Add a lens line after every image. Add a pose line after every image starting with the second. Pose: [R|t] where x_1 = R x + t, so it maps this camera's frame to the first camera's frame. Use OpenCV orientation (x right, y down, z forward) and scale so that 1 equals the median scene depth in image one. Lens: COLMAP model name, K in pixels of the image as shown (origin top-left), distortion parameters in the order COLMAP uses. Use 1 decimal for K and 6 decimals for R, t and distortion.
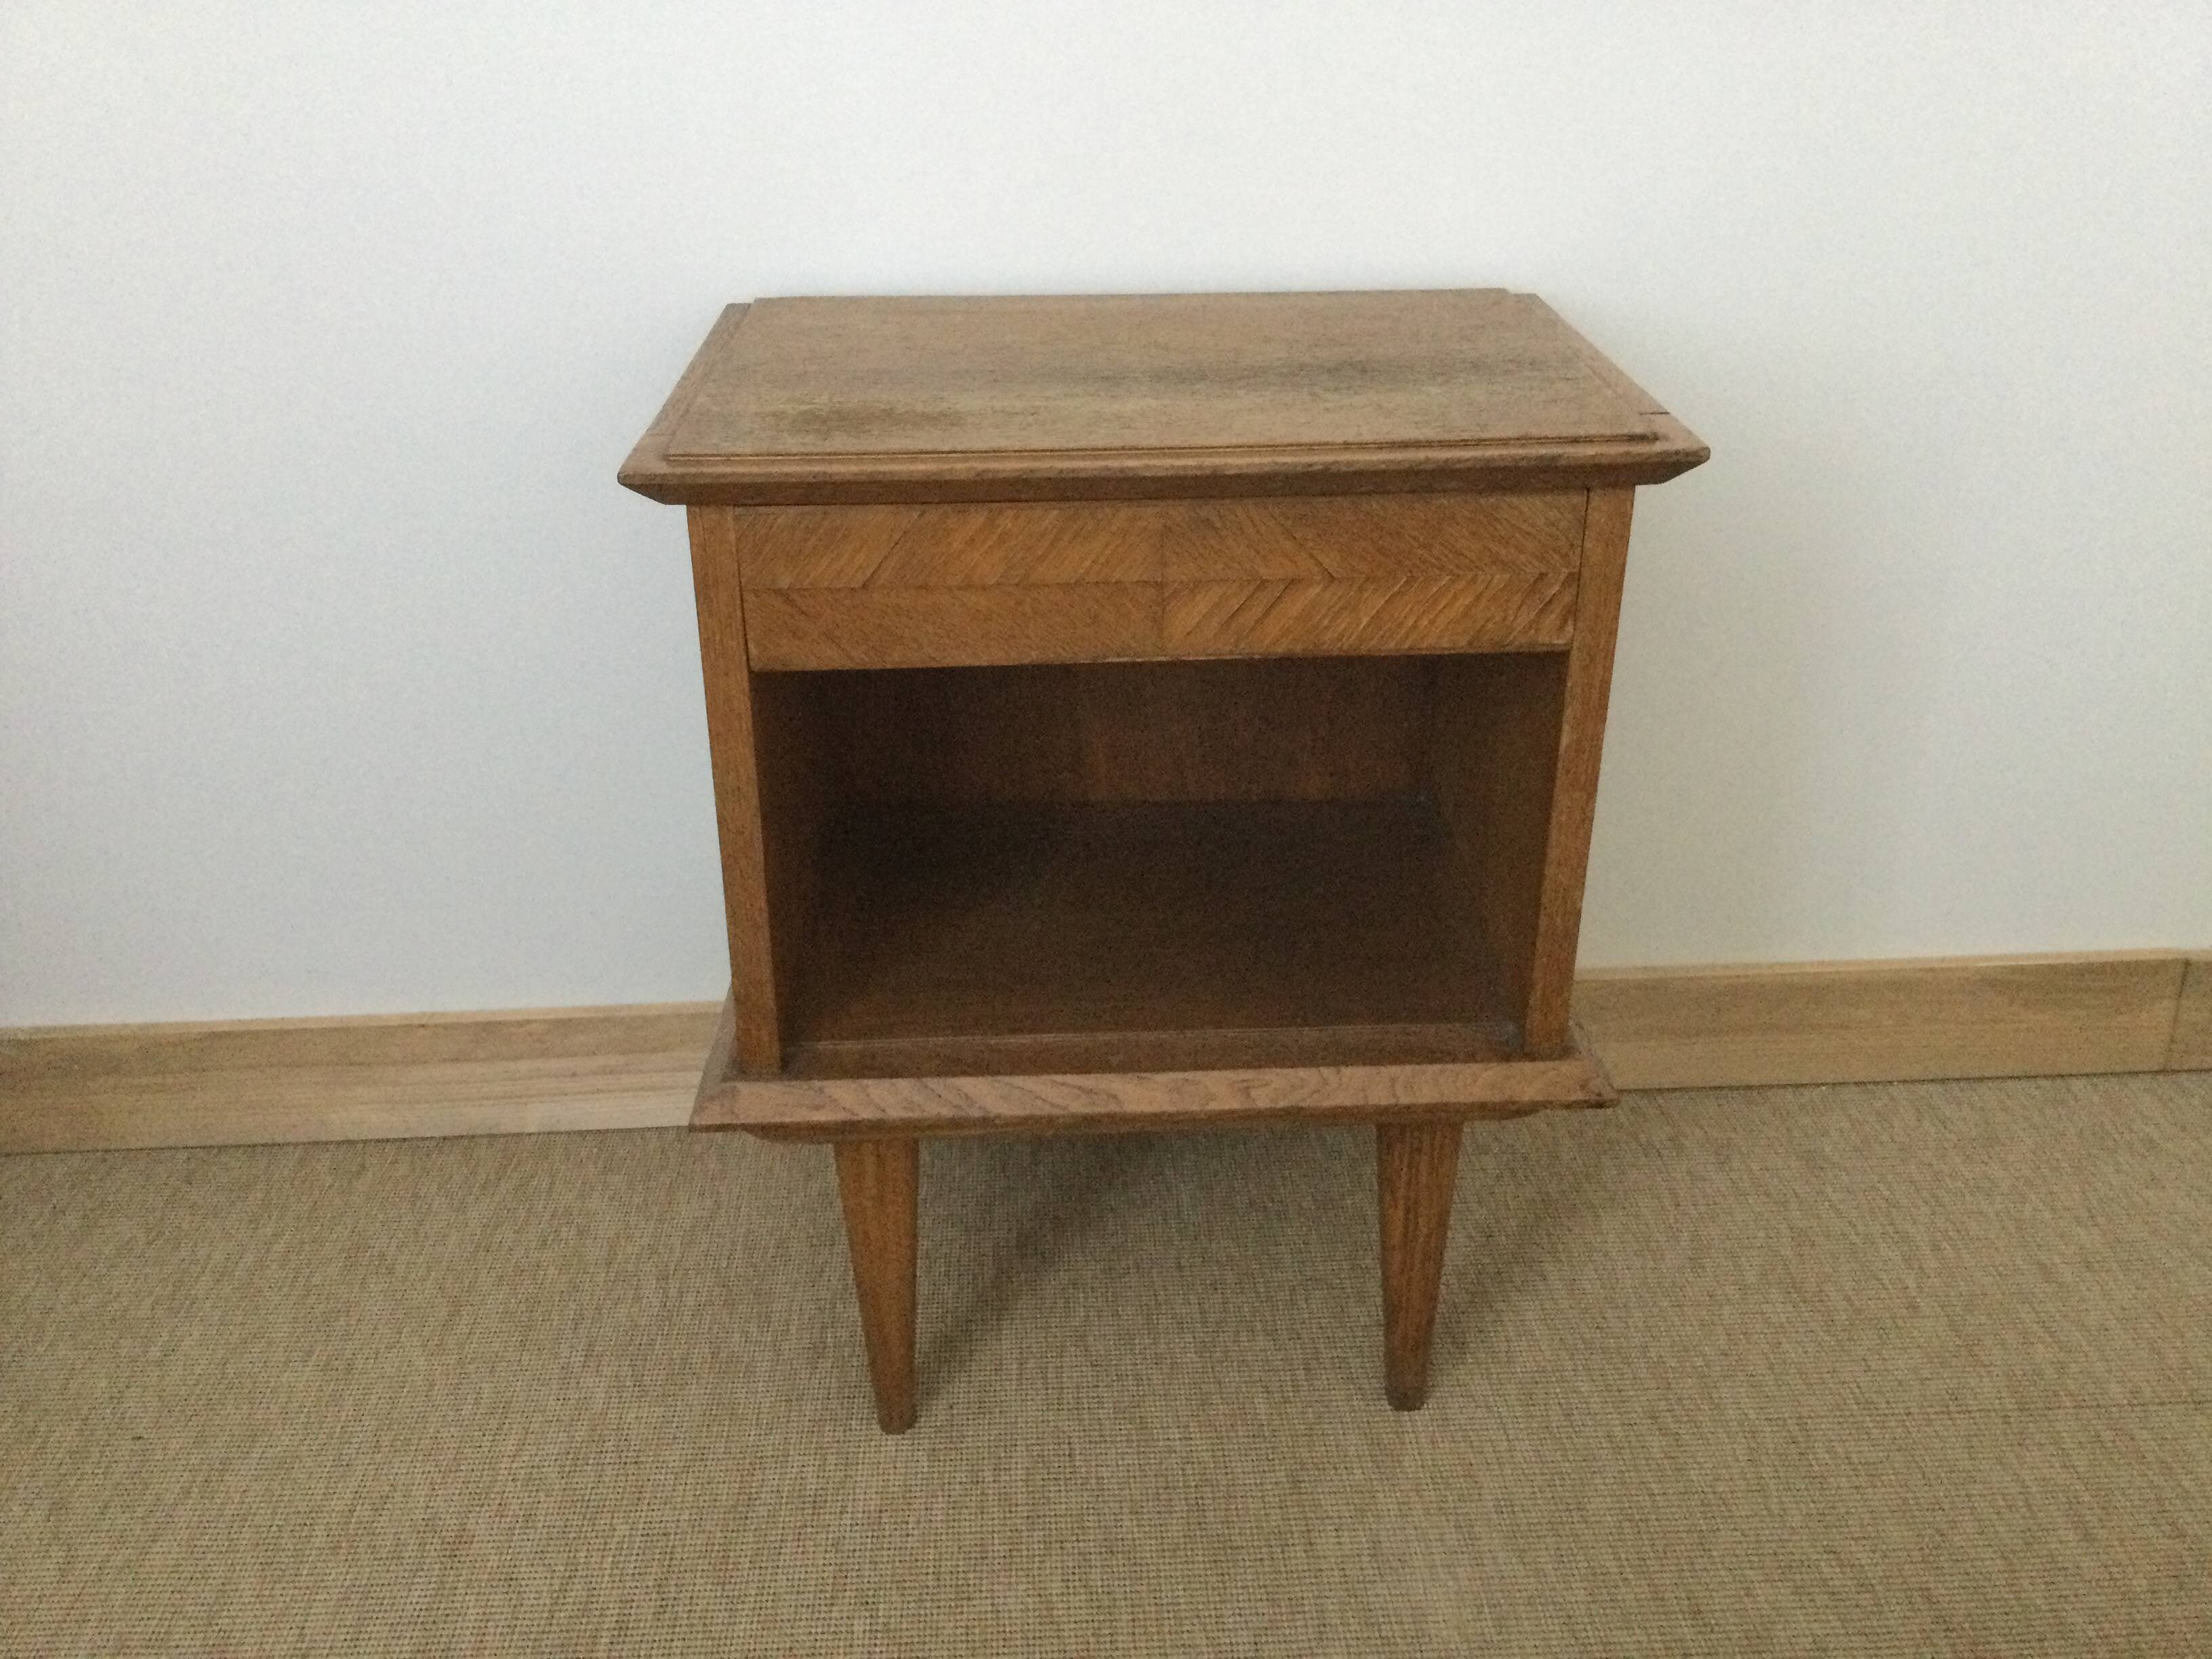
lens RADIAL K [[1945.7, 0, 1107.9], [0, 1945.7, 835.9], [0, 0, 1]] dist [0.091999, -0.134412]
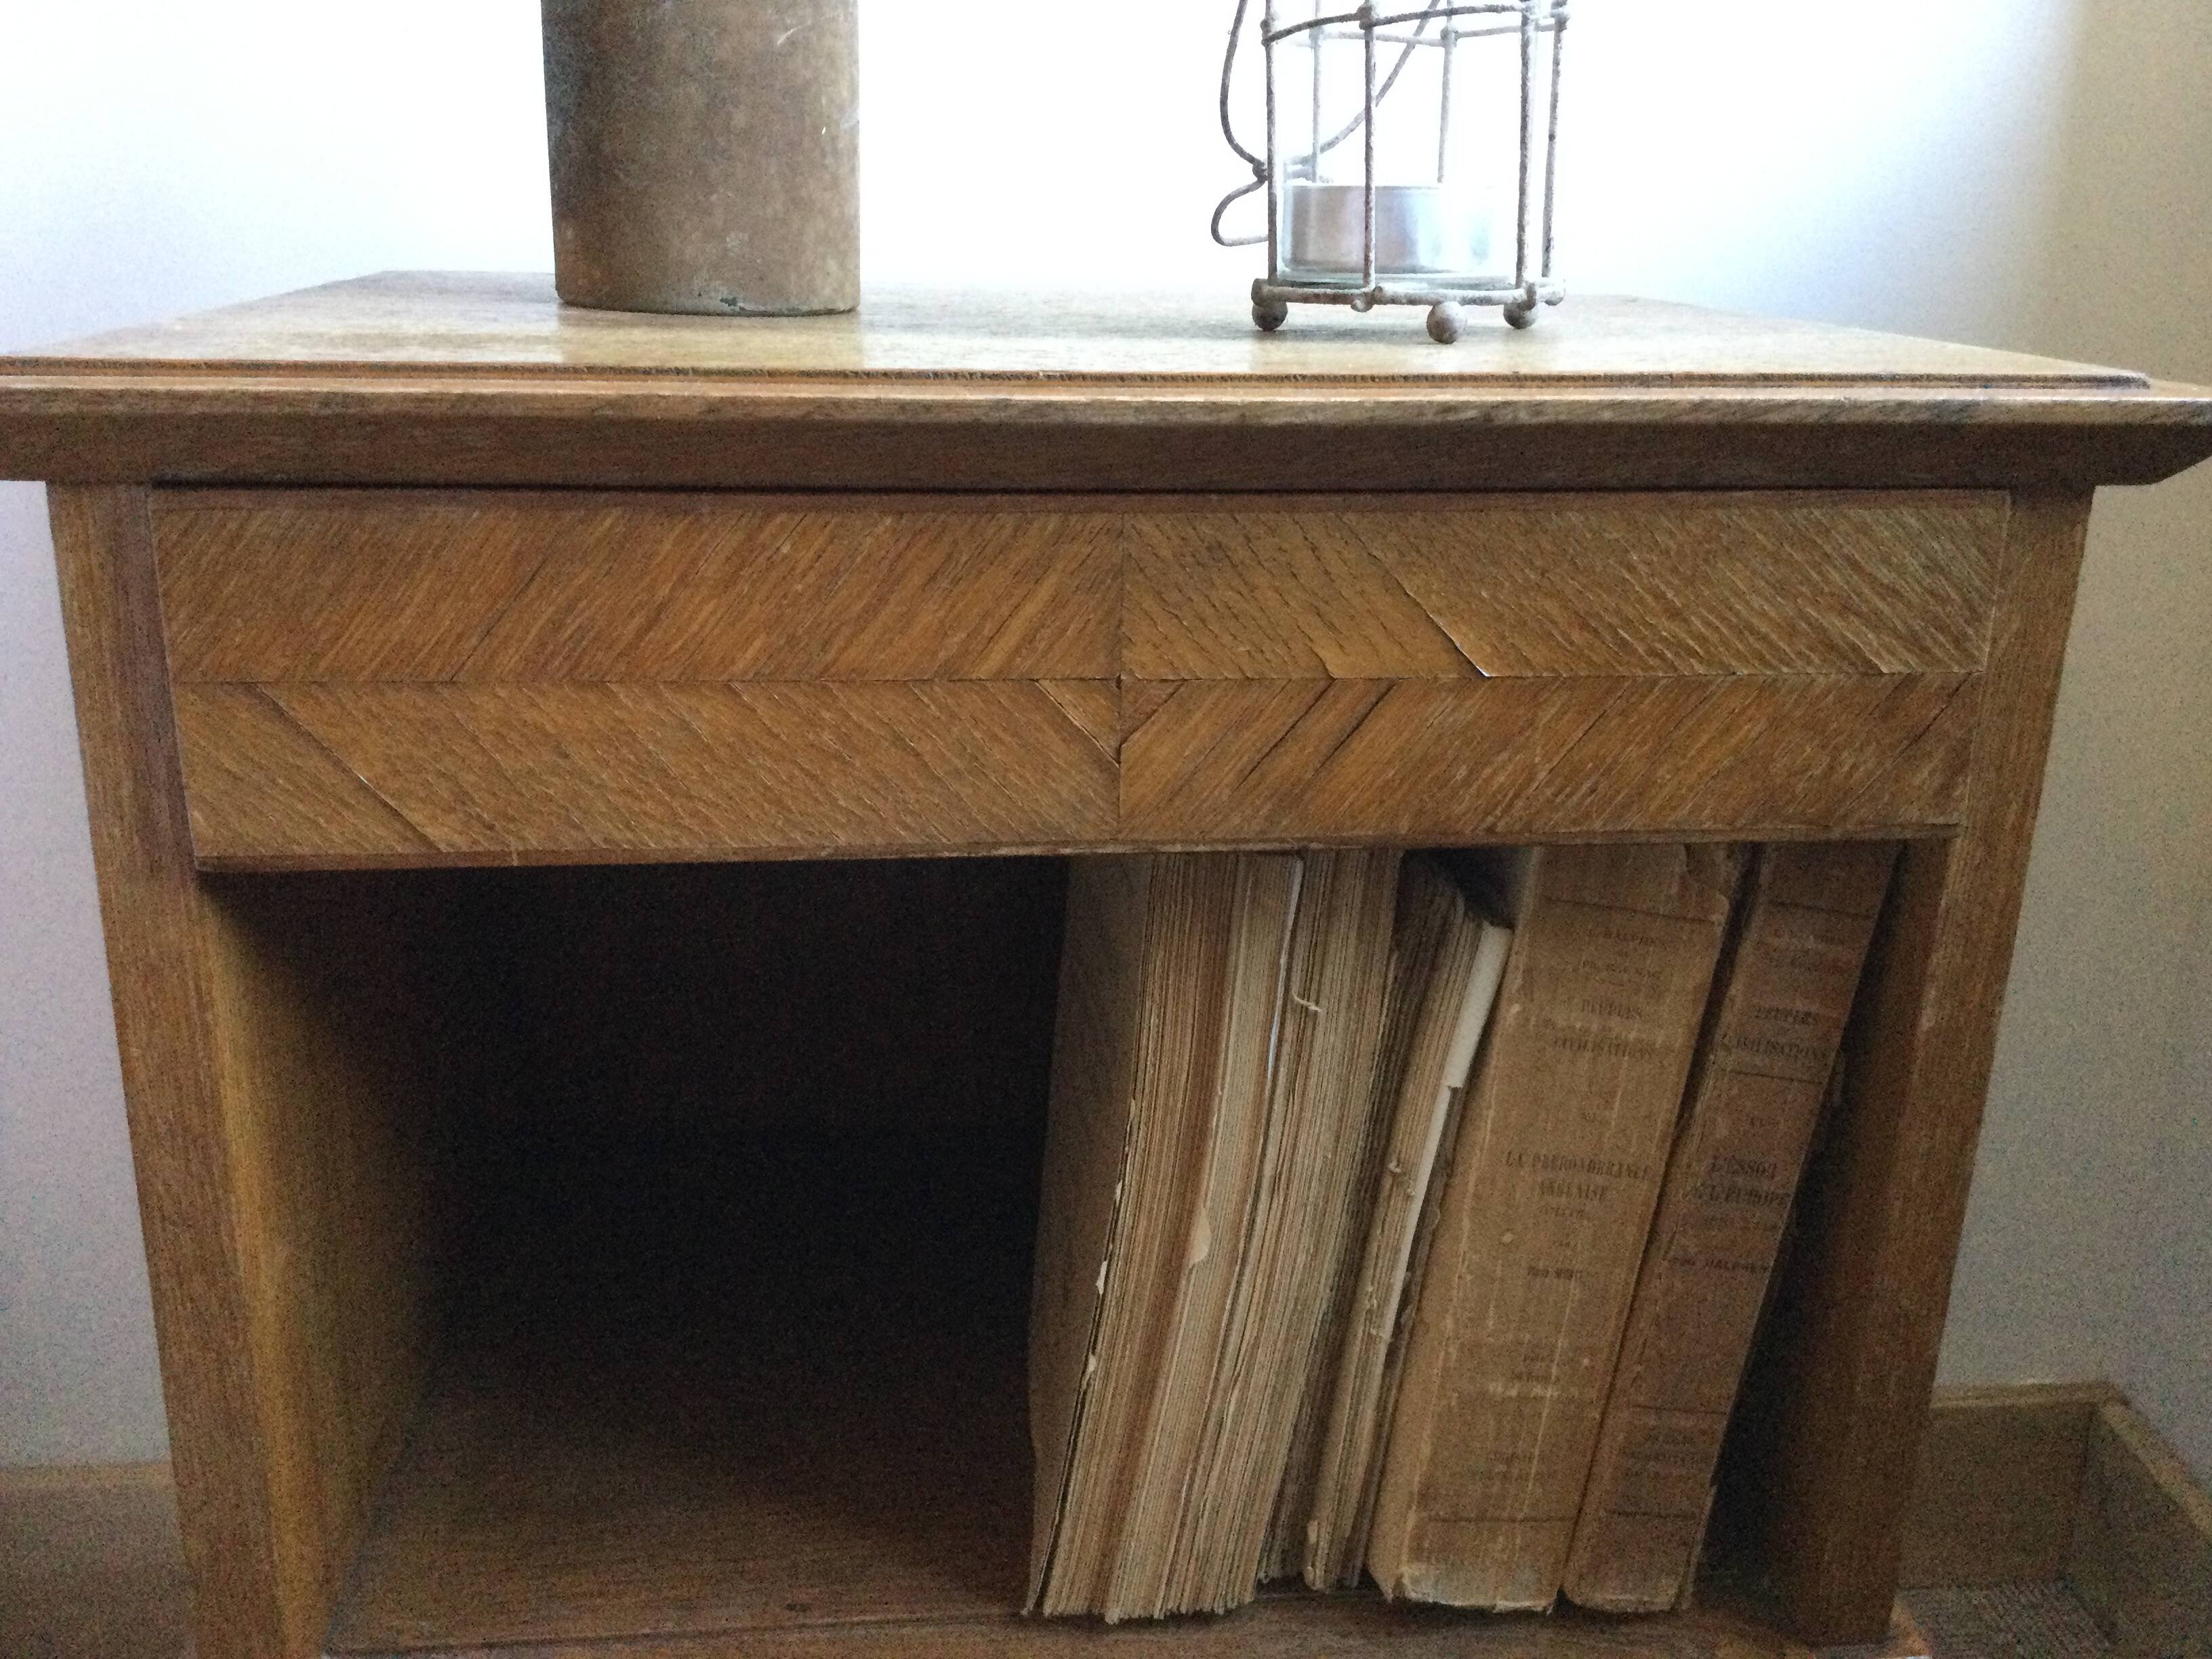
lens RADIAL K [[1945.7, 0, 1101.1], [0, 1945.7, 805.2], [0, 0, 1]] dist [0.091999, -0.134412]
pose [[0.997466, 0.006256, 0.070871, -0.008888], [0.004490, 0.988605, -0.150467, -0.030884], [-0.071005, 0.150404, 0.986072, 0.542392]]
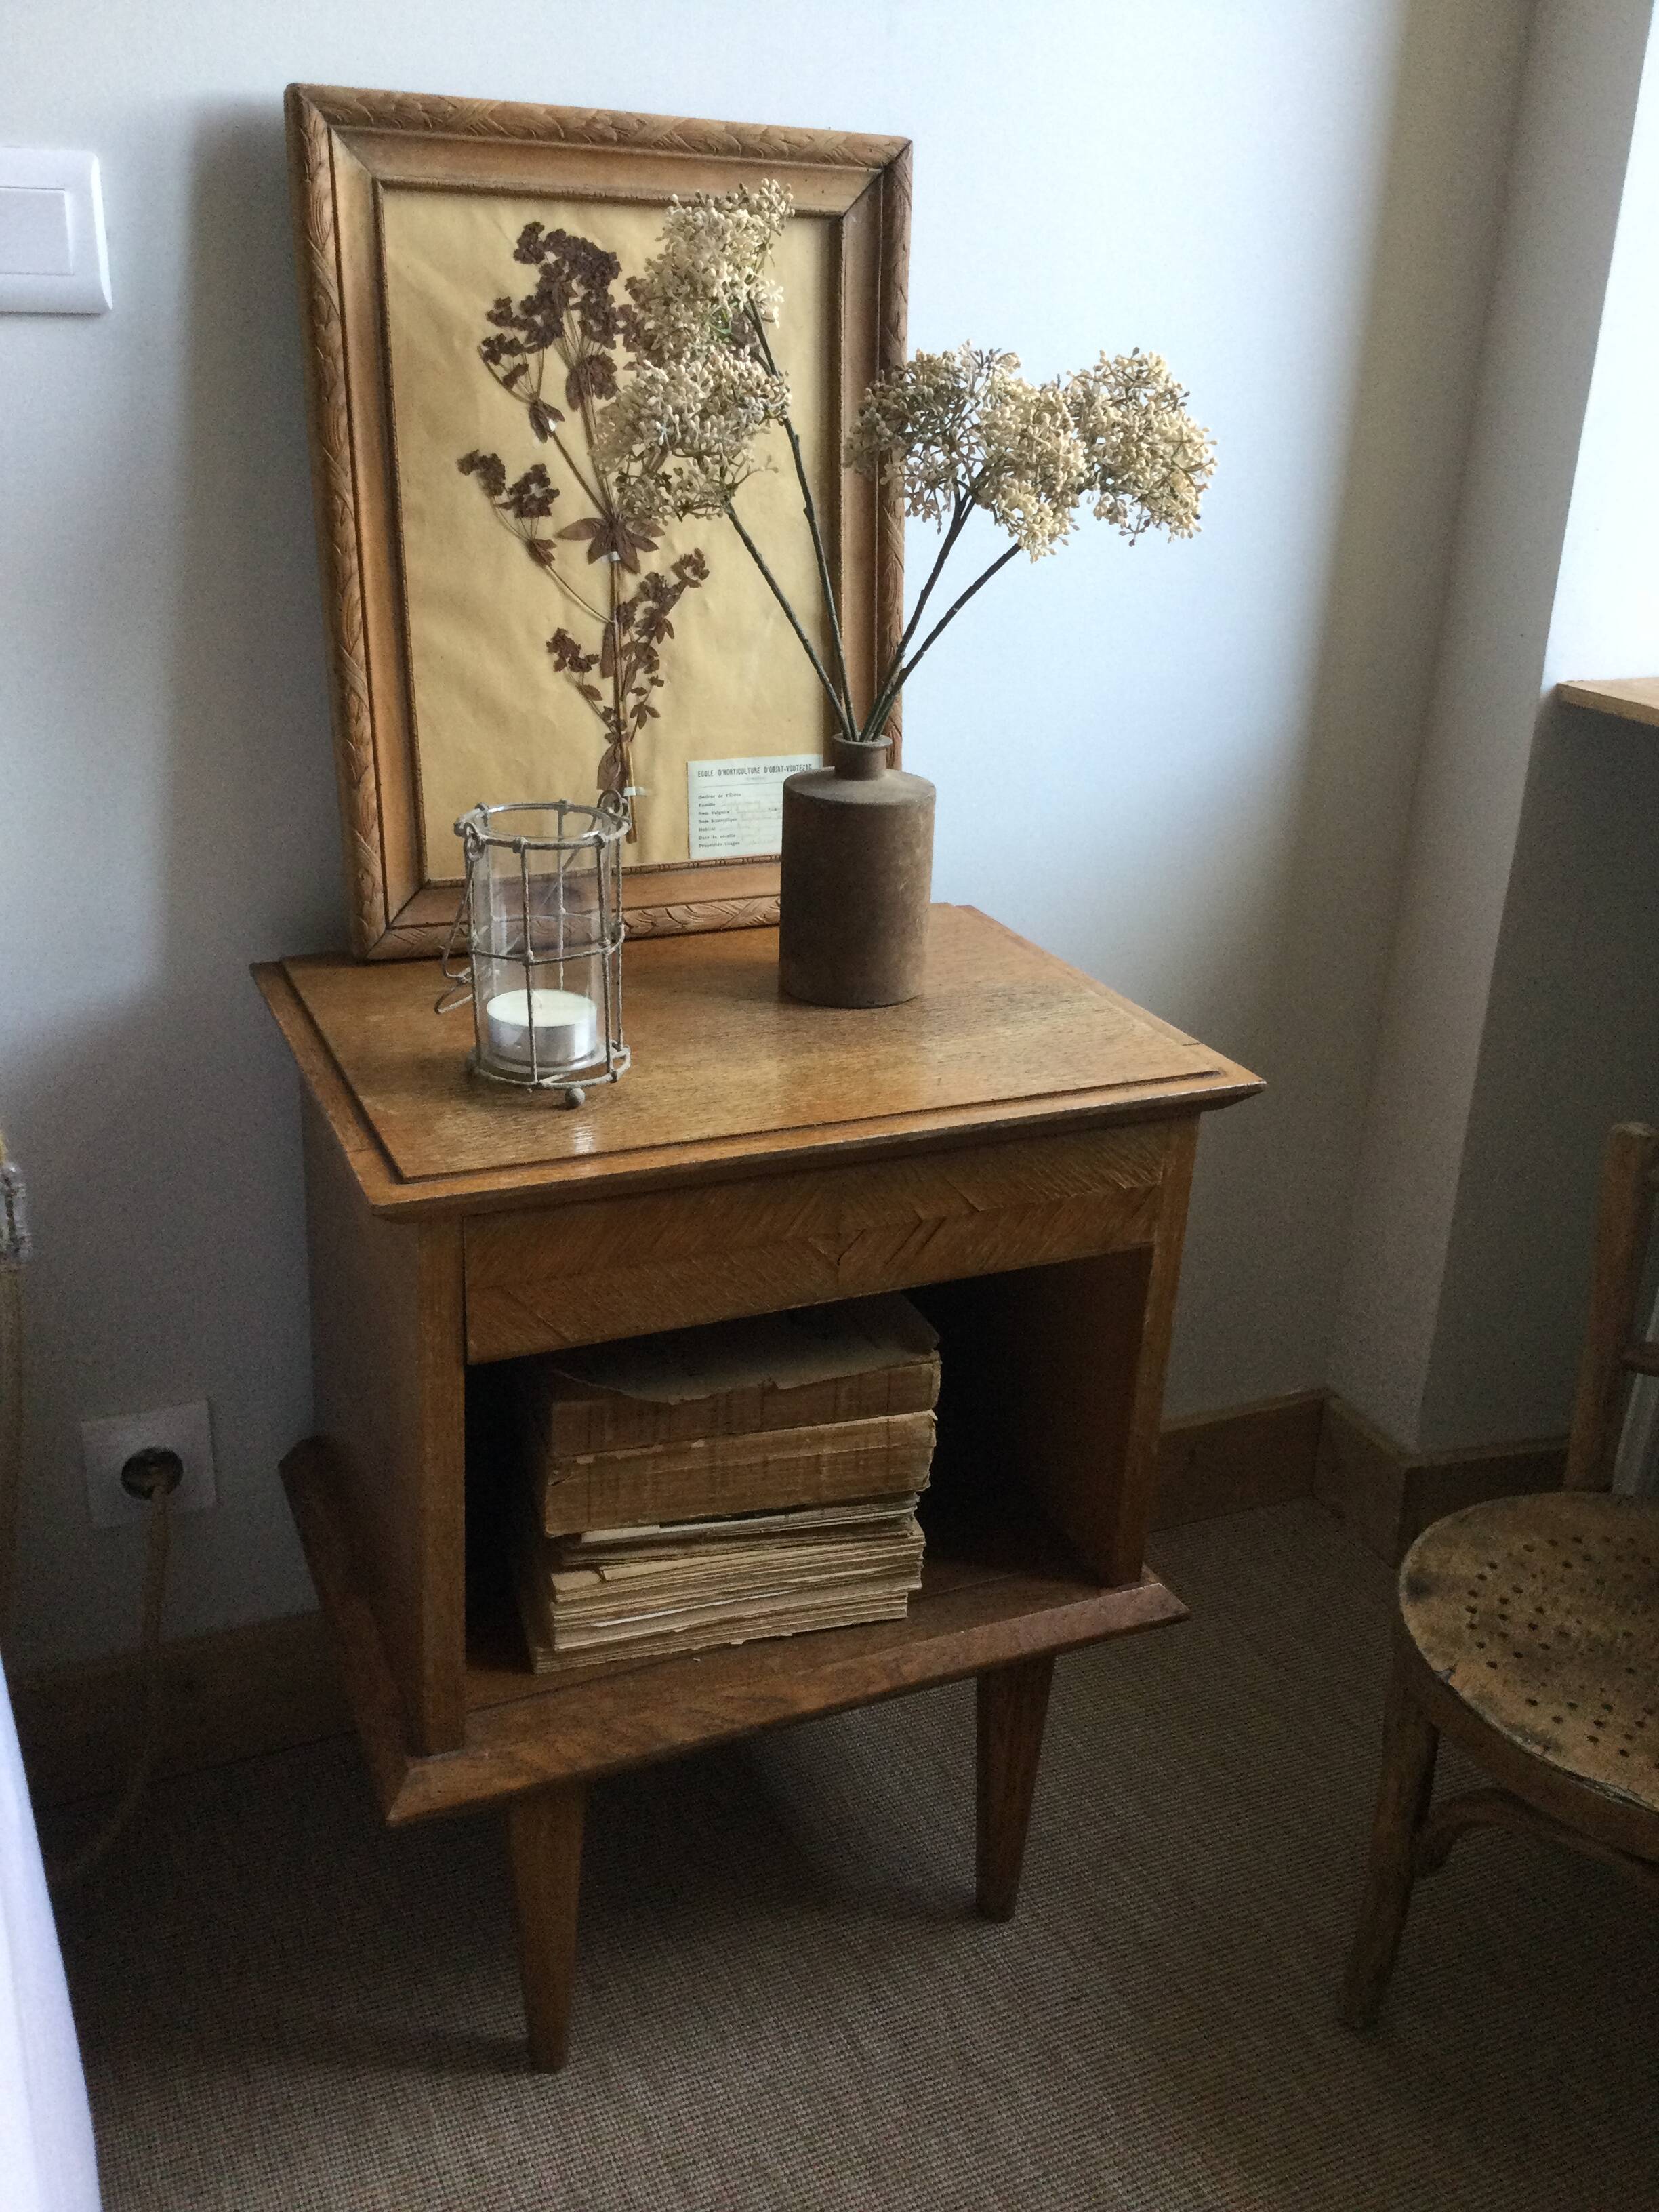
lens RADIAL K [[1945.7, 0, 840.6], [0, 1945.7, 1100.3], [0, 0, 1]] dist [0.091999, -0.134412]
pose [[0.926724, -0.095265, 0.363465, -0.363493], [0.122652, 0.991035, -0.052973, -0.145085], [-0.355160, 0.093671, 0.930100, -0.037133]]
